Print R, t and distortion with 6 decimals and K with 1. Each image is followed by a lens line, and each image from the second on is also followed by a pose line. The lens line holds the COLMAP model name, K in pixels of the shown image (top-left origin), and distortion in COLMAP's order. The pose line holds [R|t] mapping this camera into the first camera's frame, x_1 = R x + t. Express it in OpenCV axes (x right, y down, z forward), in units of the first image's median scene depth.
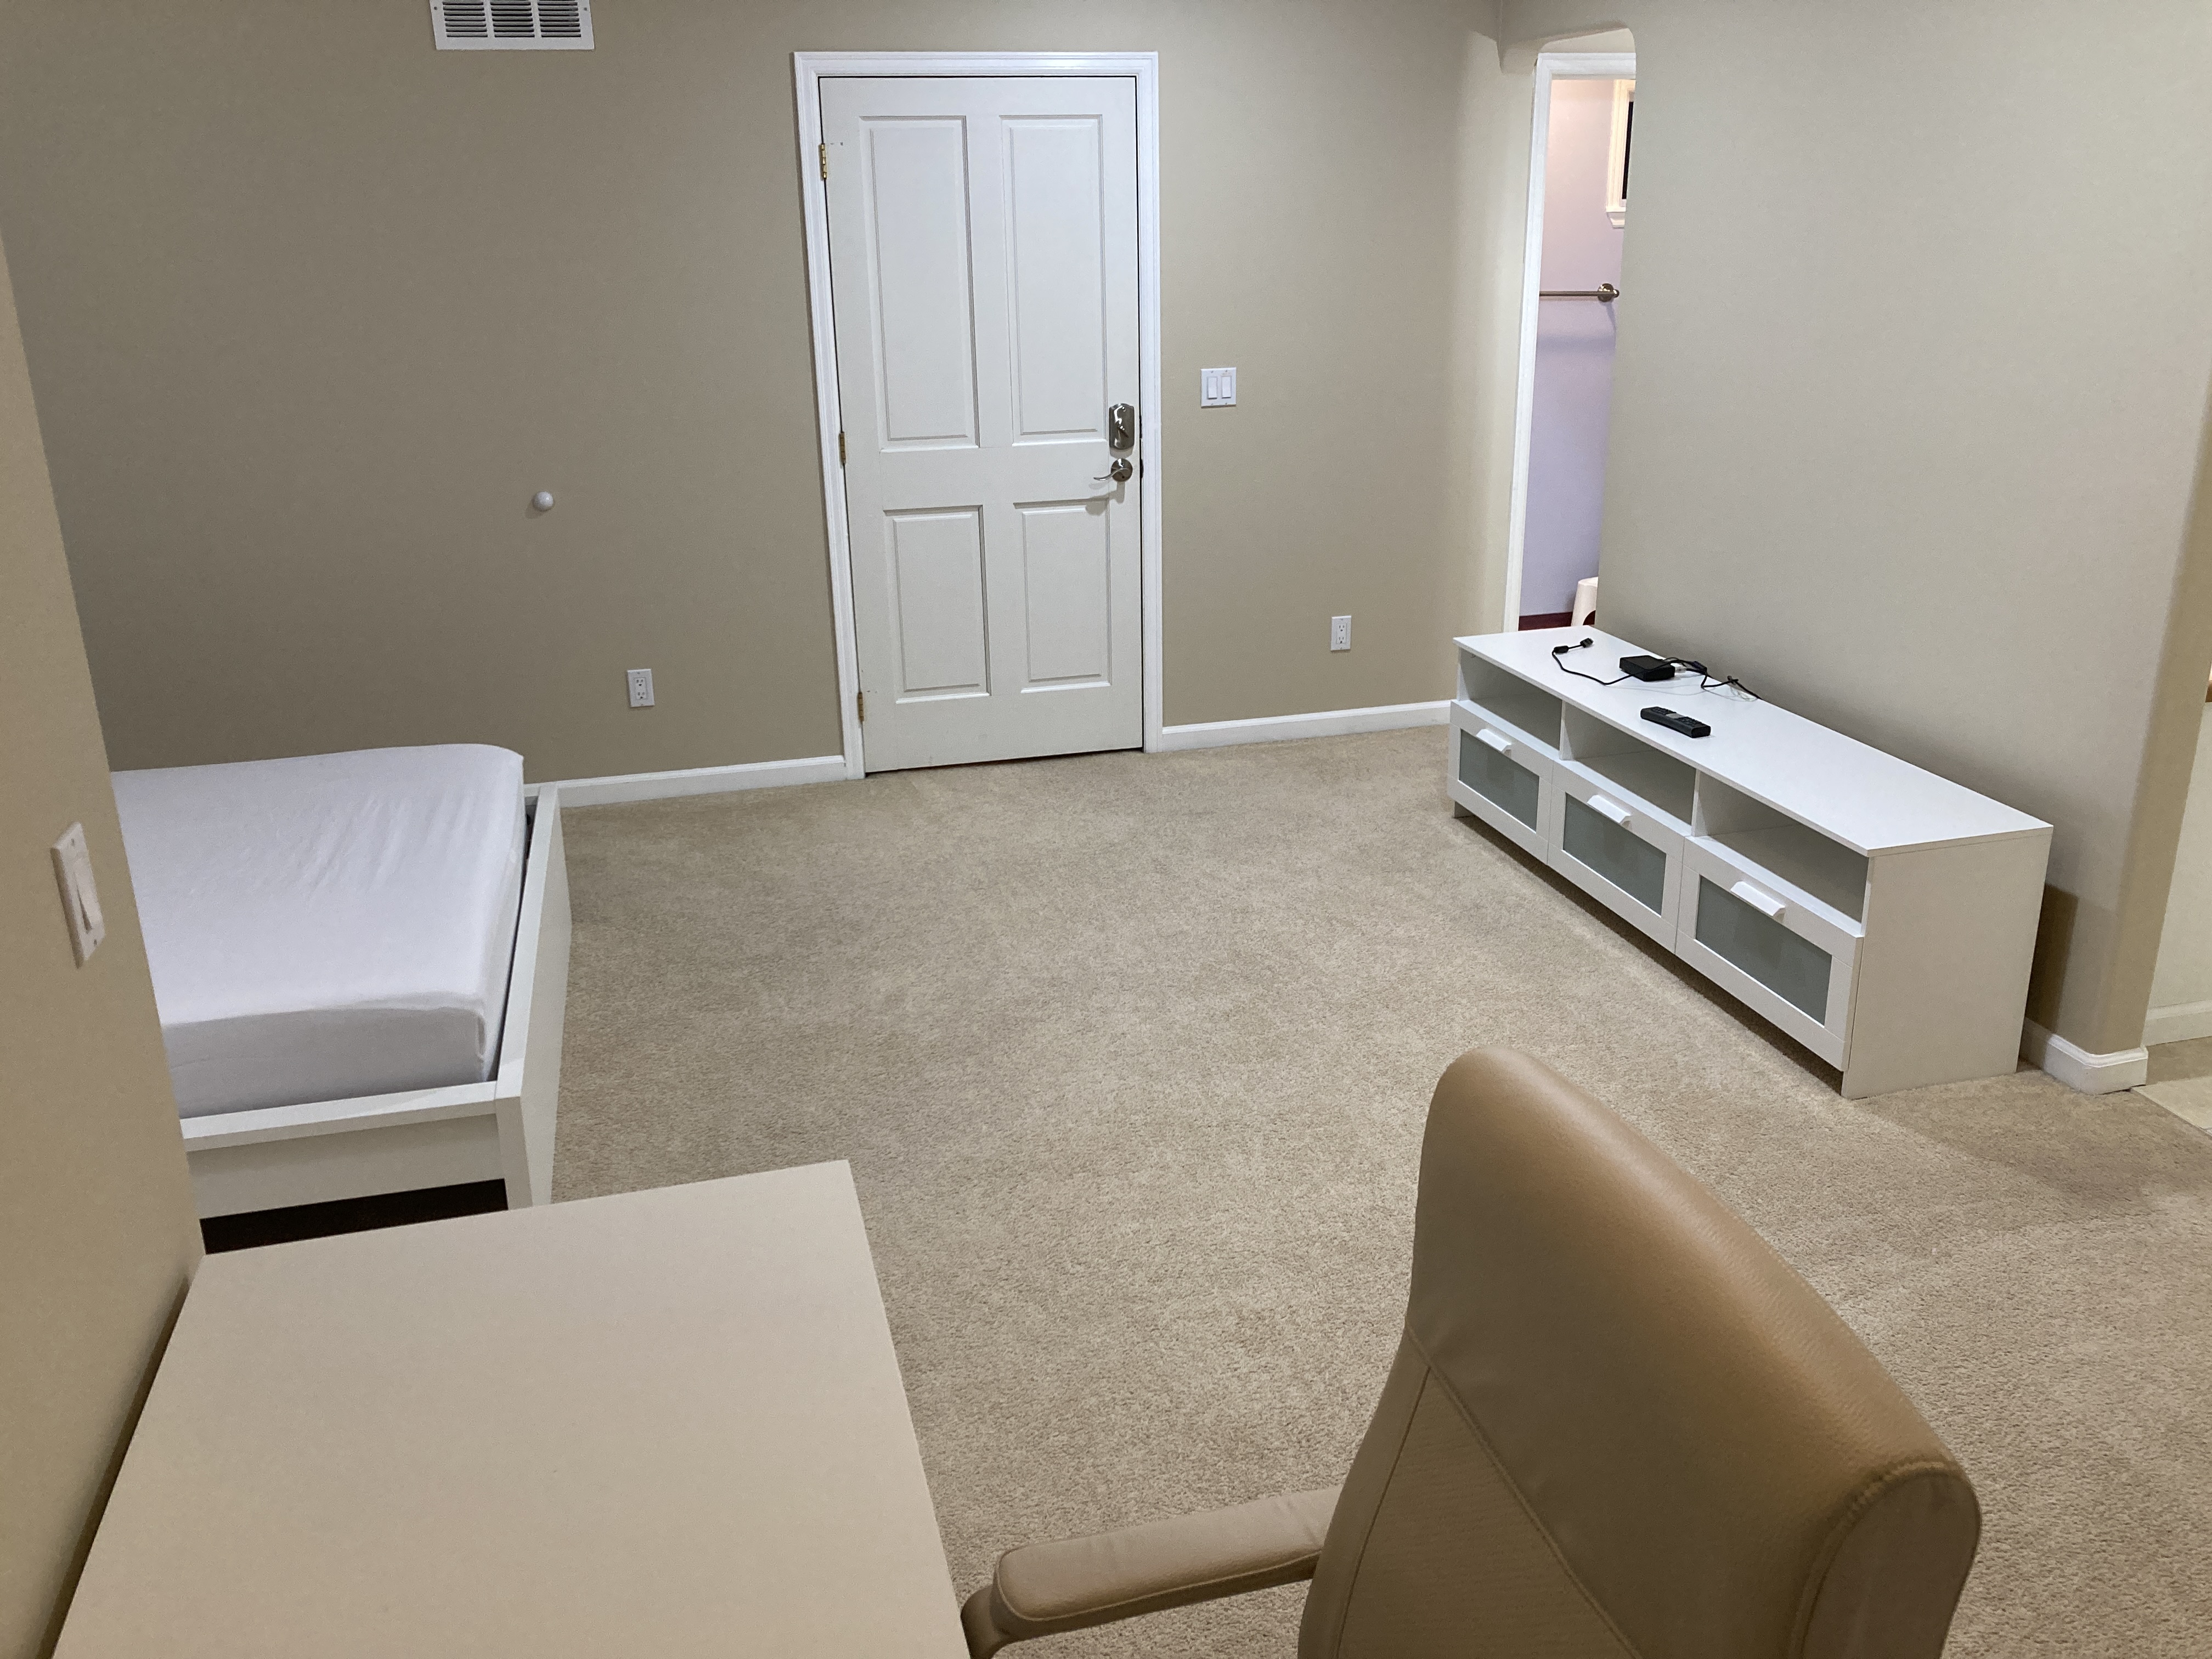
lens RADIAL K [[1780.2, 0, 1074.4], [0, 1780.2, 834.5], [0, 0, 1]] dist [0.037527, -0.005595]
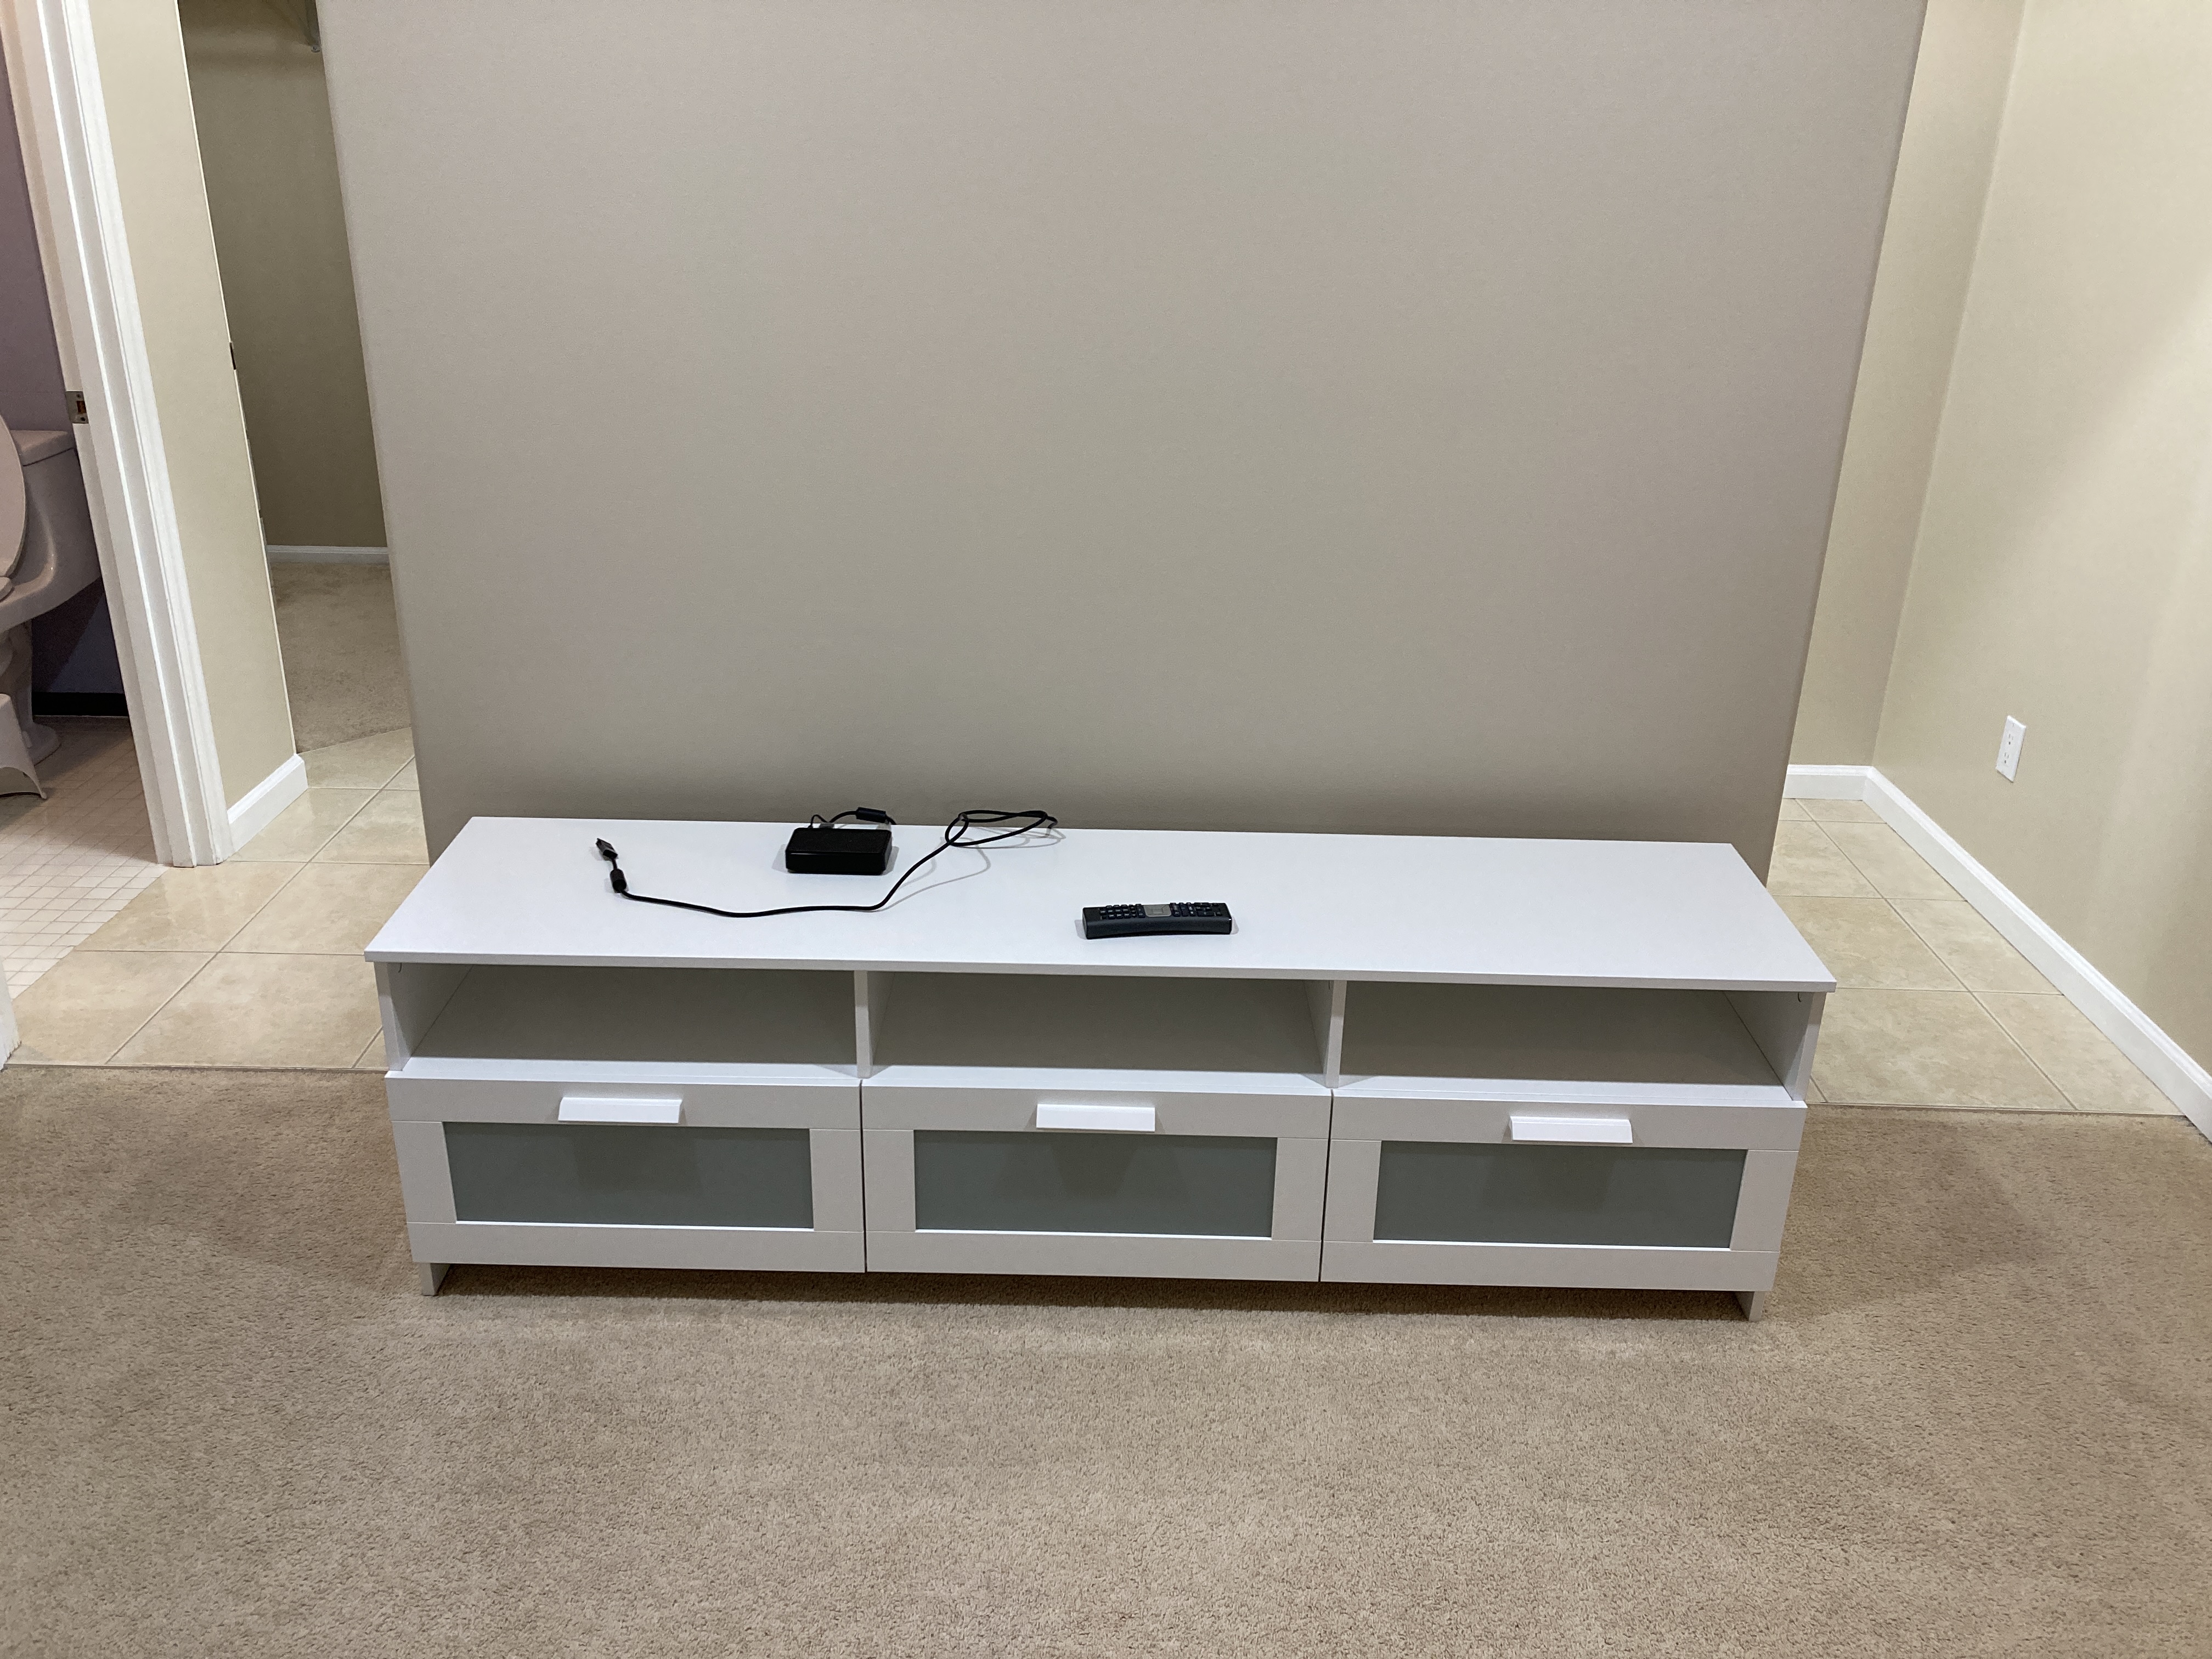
lens RADIAL K [[1824.2, 0, 1101.8], [0, 1824.2, 782.8], [0, 0, 1]] dist [0.033113, -0.015582]
pose [[0.238680, -0.346227, 0.907281, -0.156389], [0.299833, 0.914910, 0.270260, -0.249713], [-0.923651, 0.207528, 0.322181, 0.799057]]
